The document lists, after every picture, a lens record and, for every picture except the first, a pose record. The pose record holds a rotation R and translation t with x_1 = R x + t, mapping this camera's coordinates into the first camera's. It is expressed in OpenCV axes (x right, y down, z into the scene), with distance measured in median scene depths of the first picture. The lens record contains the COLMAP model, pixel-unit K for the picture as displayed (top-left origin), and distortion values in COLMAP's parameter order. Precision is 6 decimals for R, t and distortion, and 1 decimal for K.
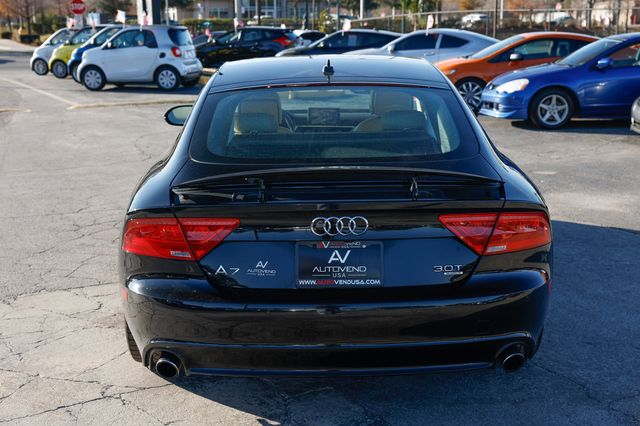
lens RADIAL K [[894.7, 0, 318.7], [0, 894.7, 214.0], [0, 0, 1]] dist [0.080121, 0.000000]
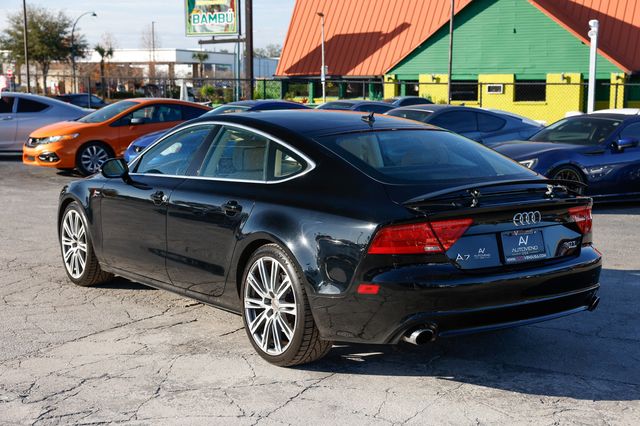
lens RADIAL K [[1000.1, 0, 319.8], [0, 1000.1, 212.8], [0, 0, 1]] dist [0.128699, 0.000000]
pose [[0.813154, -0.058187, 0.579133, -0.311635], [0.109127, 0.992587, -0.053496, 0.014165], [-0.571727, 0.106700, 0.813476, -0.038685]]
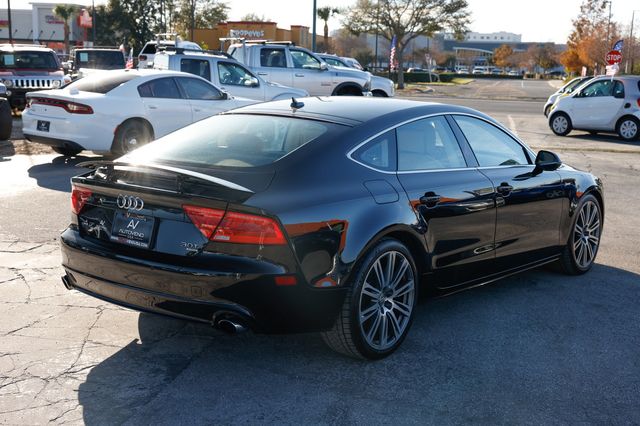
lens RADIAL K [[891.7, 0, 318.3], [0, 891.7, 215.8], [0, 0, 1]] dist [0.072894, 0.000000]
pose [[0.766262, 0.139143, -0.627282, 0.301351], [-0.170729, 0.985267, 0.009996, -0.008183], [0.619431, 0.099436, 0.778728, 0.015990]]
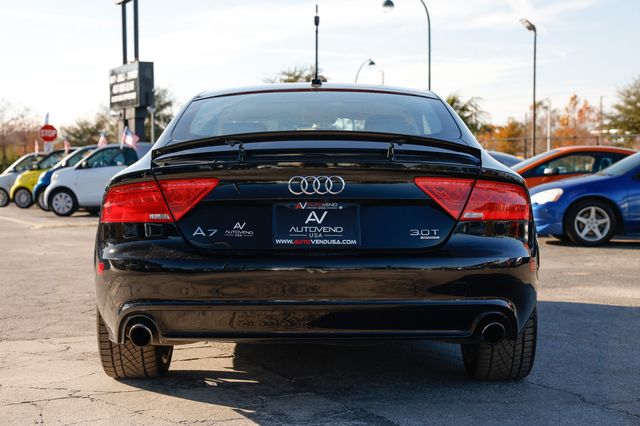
lens RADIAL K [[1106.2, 0, 322.2], [0, 1106.2, 212.3], [0, 0, 1]] dist [0.165809, 0.000000]
pose [[0.999893, 0.010380, -0.010347, 0.011135], [-0.012084, 0.983366, -0.181233, 0.070074], [0.008293, 0.181338, 0.983386, -0.059881]]
